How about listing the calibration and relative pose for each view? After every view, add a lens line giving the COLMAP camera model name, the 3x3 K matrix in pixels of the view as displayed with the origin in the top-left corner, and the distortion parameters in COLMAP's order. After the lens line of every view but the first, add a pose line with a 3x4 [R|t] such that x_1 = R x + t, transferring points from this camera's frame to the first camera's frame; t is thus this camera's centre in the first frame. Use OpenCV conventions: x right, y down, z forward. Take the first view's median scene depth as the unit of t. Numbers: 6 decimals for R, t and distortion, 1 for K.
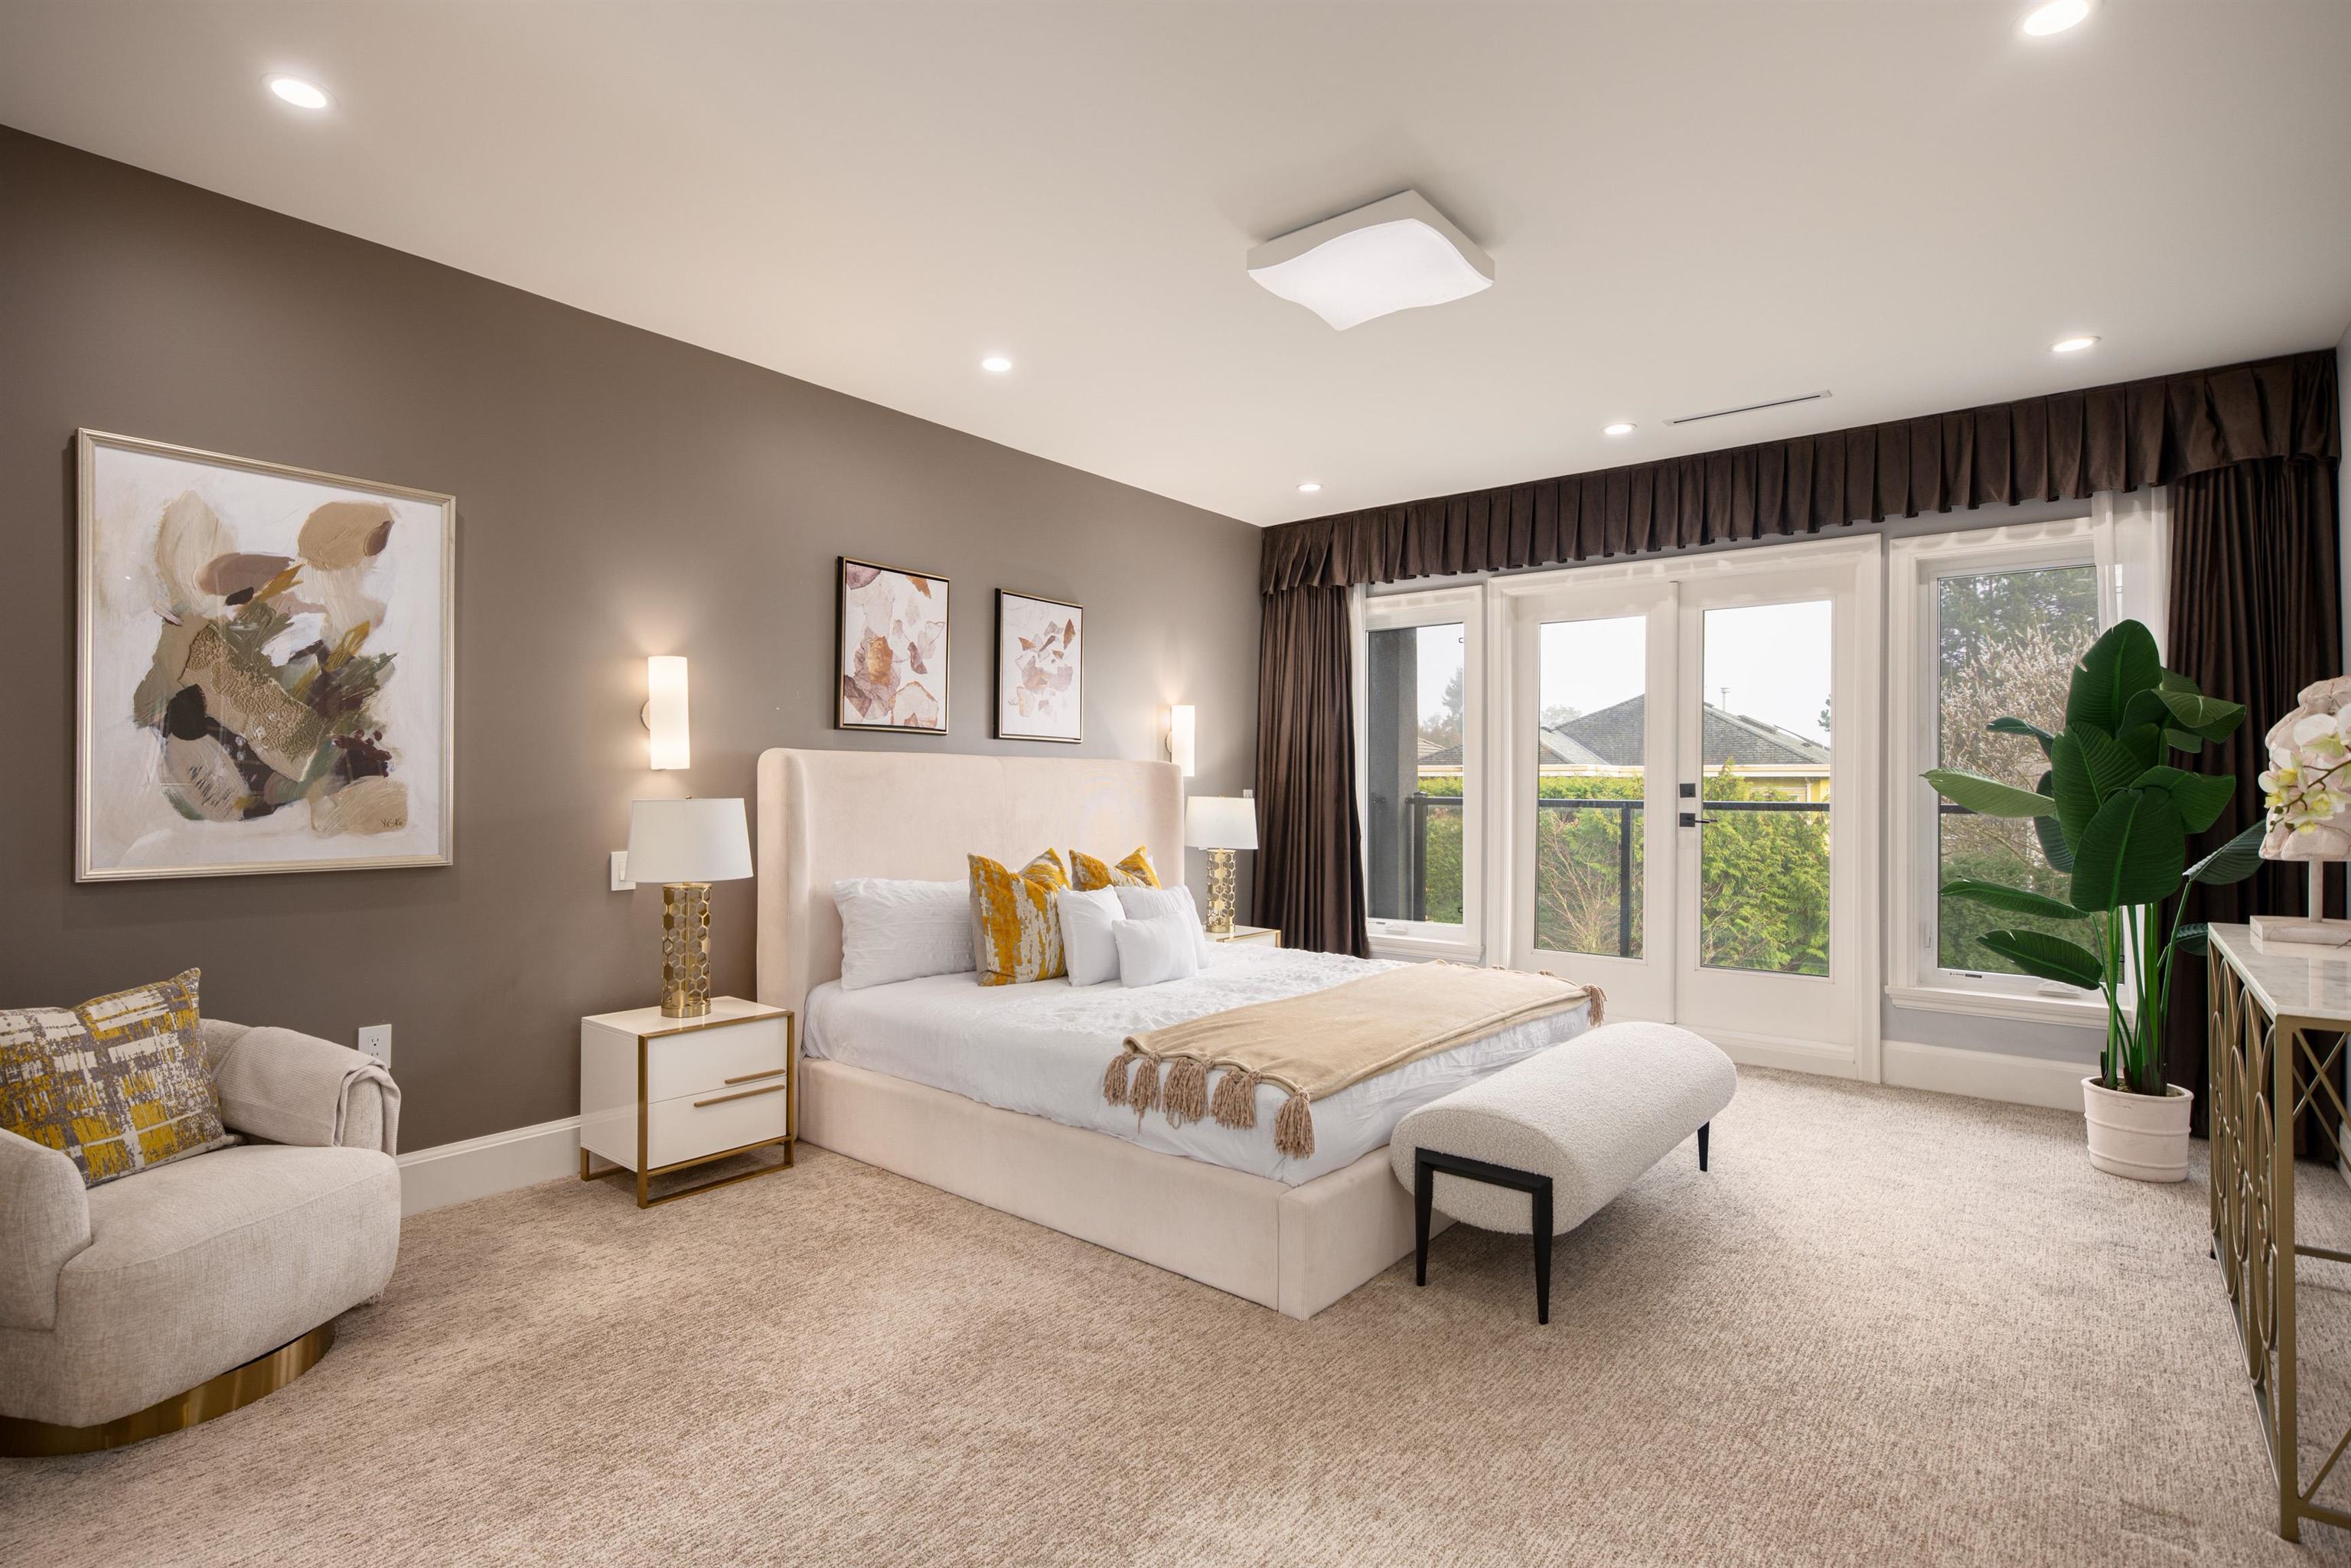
lens RADIAL K [[1090.3, 0, 1180.3], [0, 1090.3, 777.6], [0, 0, 1]] dist [0.000912, -0.000532]
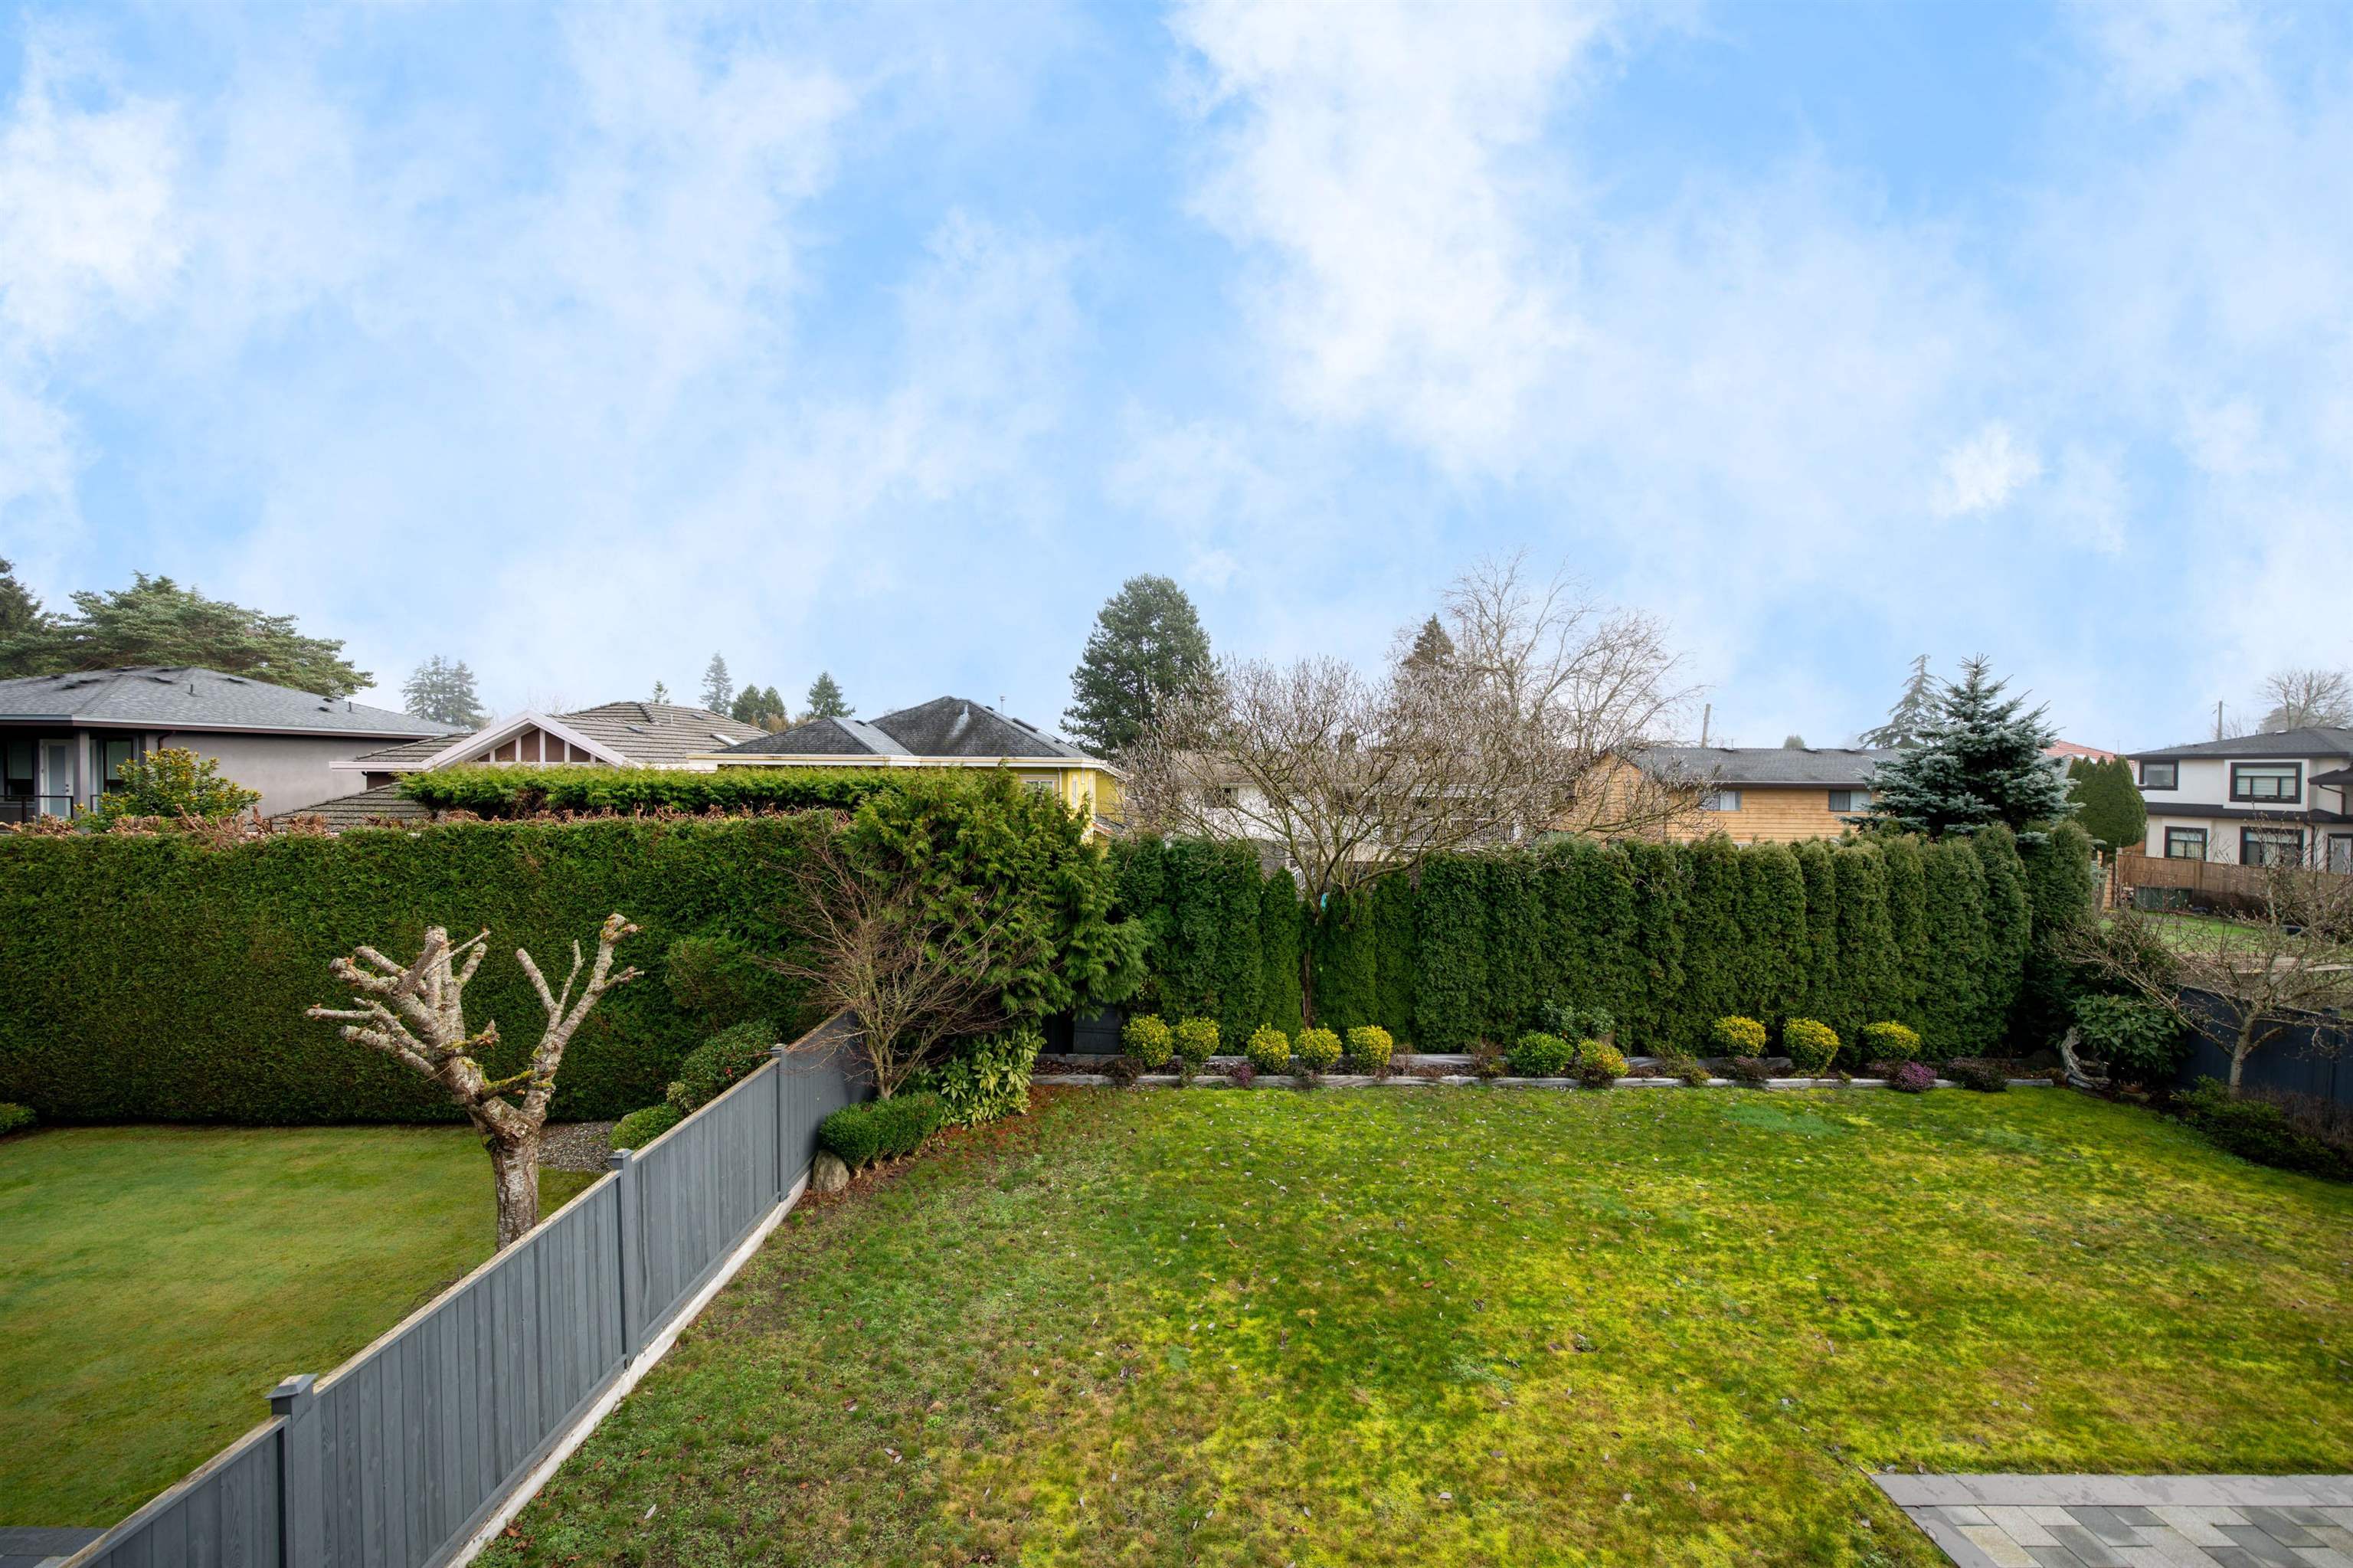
lens RADIAL K [[801.2, 0, 1175.4], [0, 801.2, 777.5], [0, 0, 1]] dist [-0.004732, -0.000103]
pose [[0.779413, -0.006866, 0.626473, 0.169260], [-0.006339, 0.999802, 0.018844, -0.014023], [-0.626479, -0.018659, 0.779215, 0.335406]]
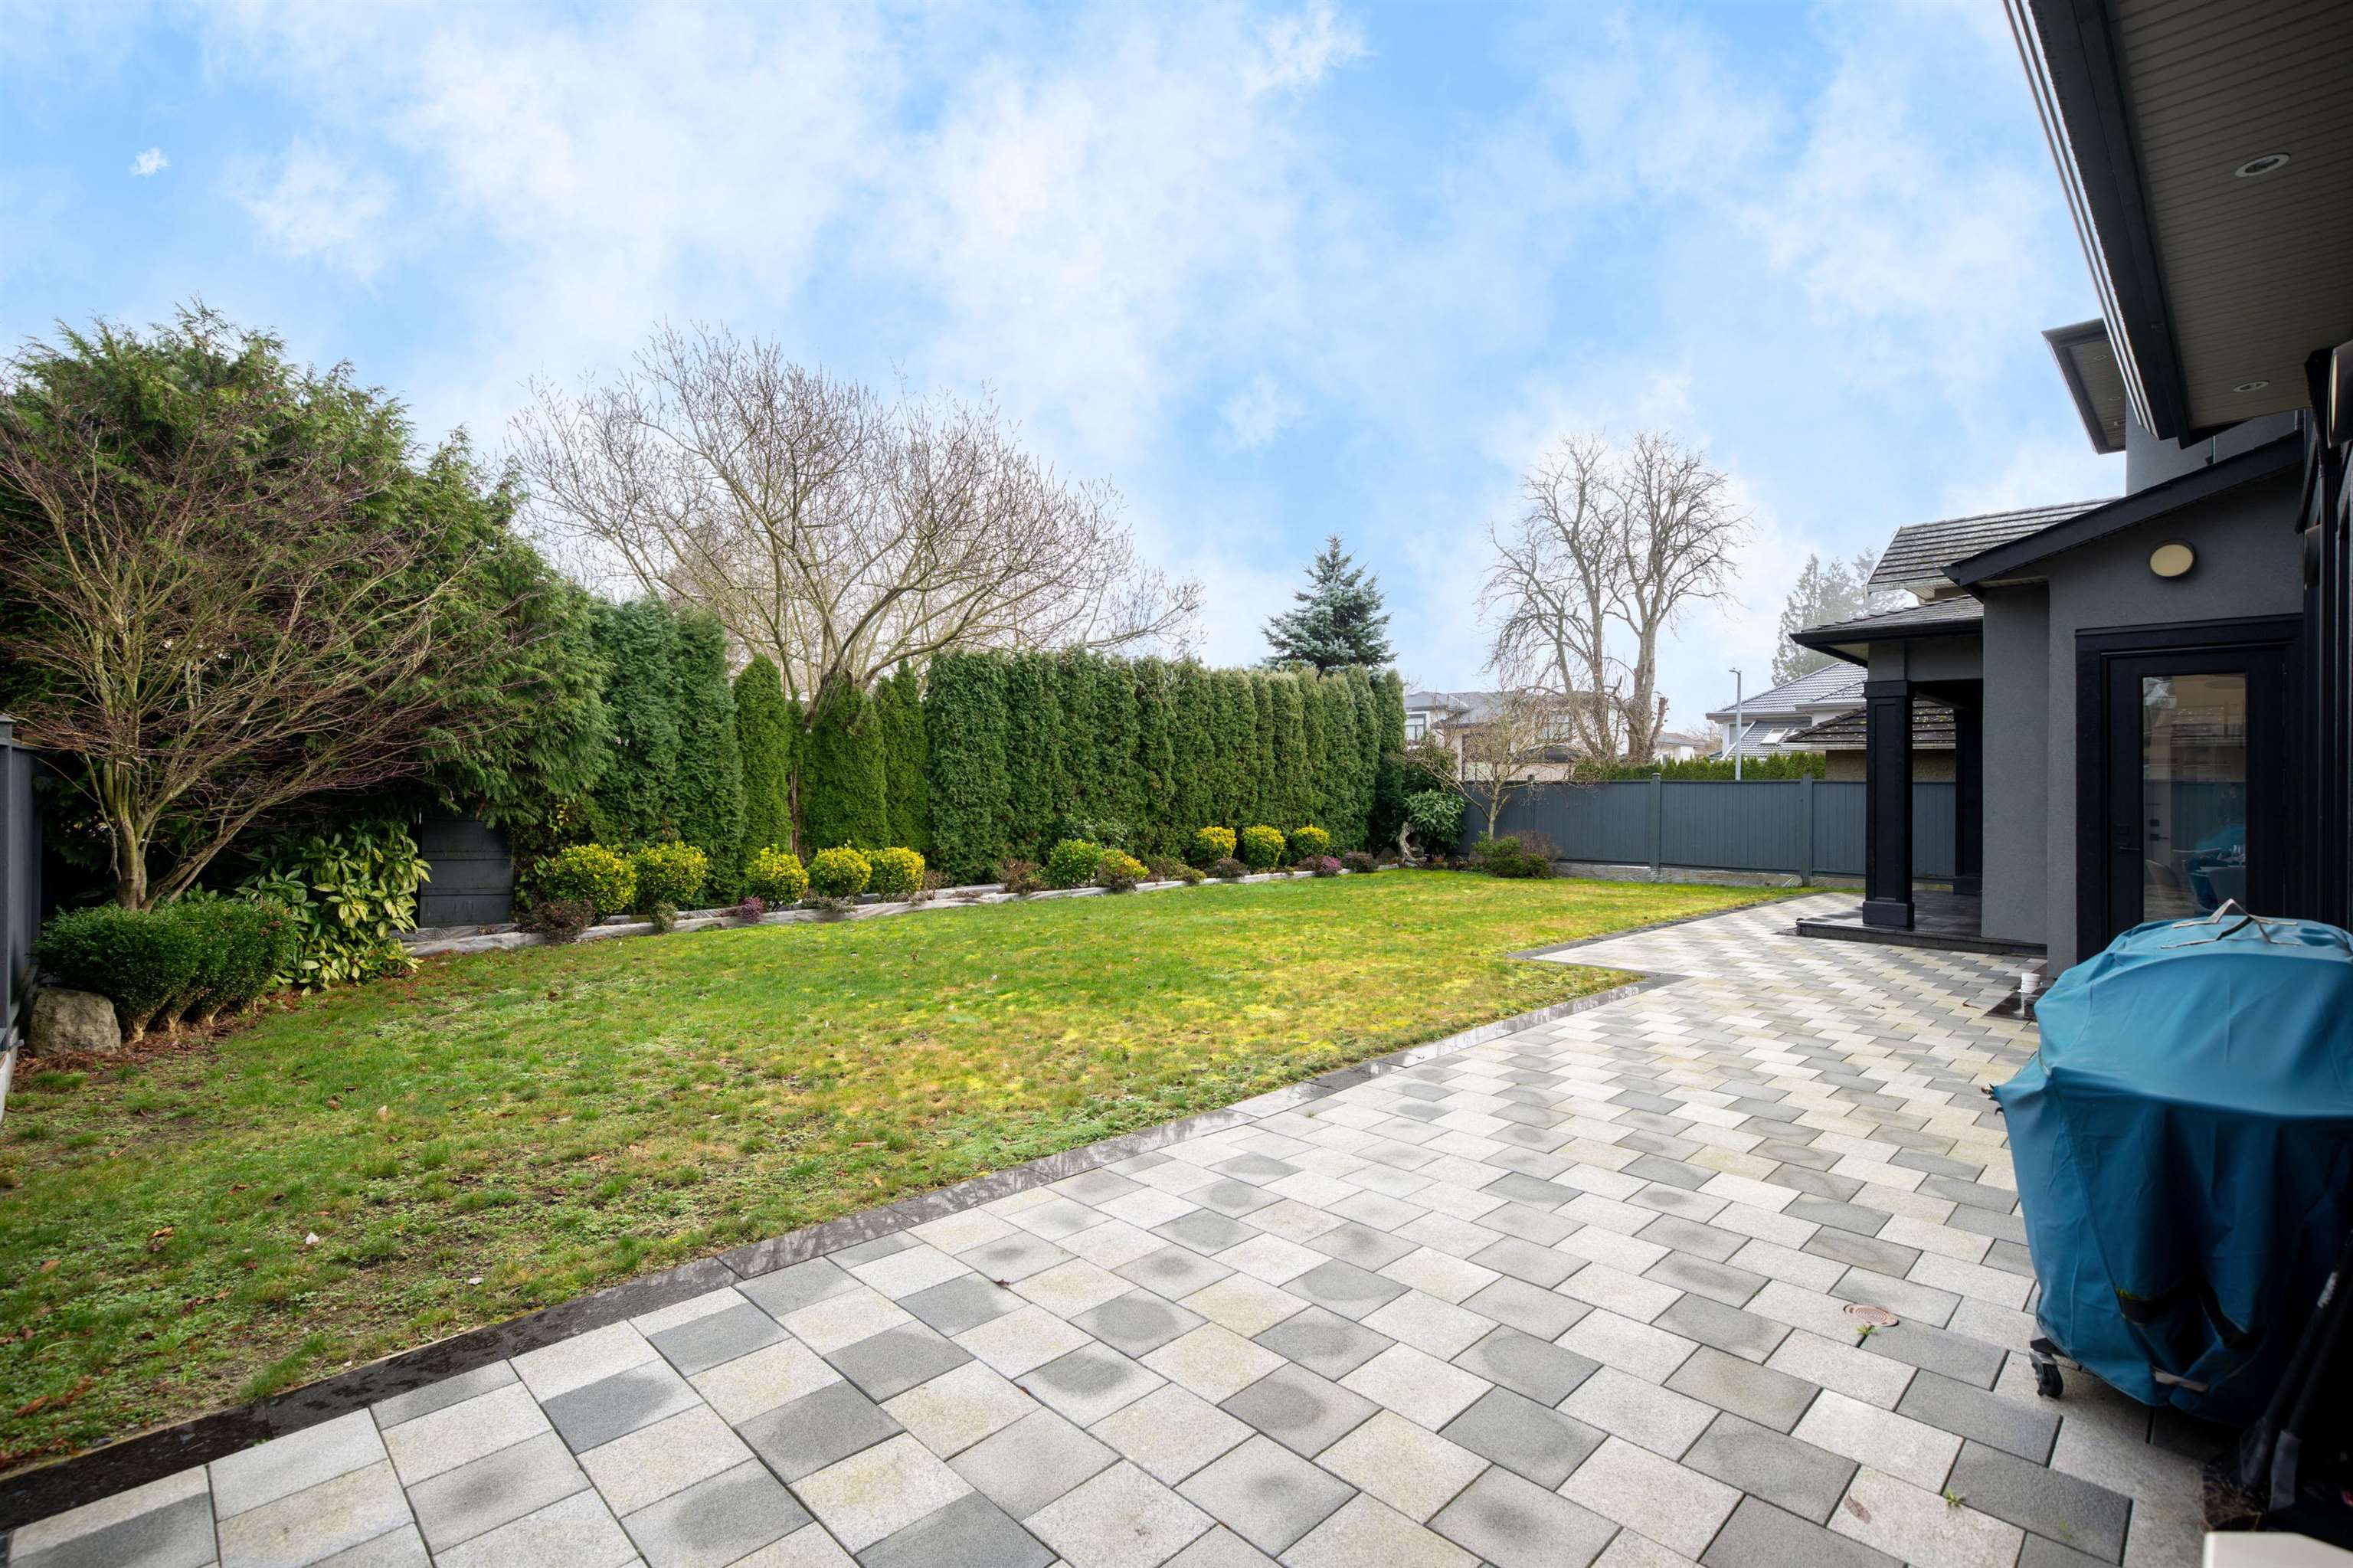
lens RADIAL K [[1067.5, 0, 1176.5], [0, 1067.5, 784.0], [0, 0, 1]] dist [0.001173, -0.000302]
pose [[0.118656, -0.001887, 0.992934, -0.002293], [-0.008604, 0.999959, 0.002929, 0.212324], [-0.992898, -0.008890, 0.118634, 0.528310]]
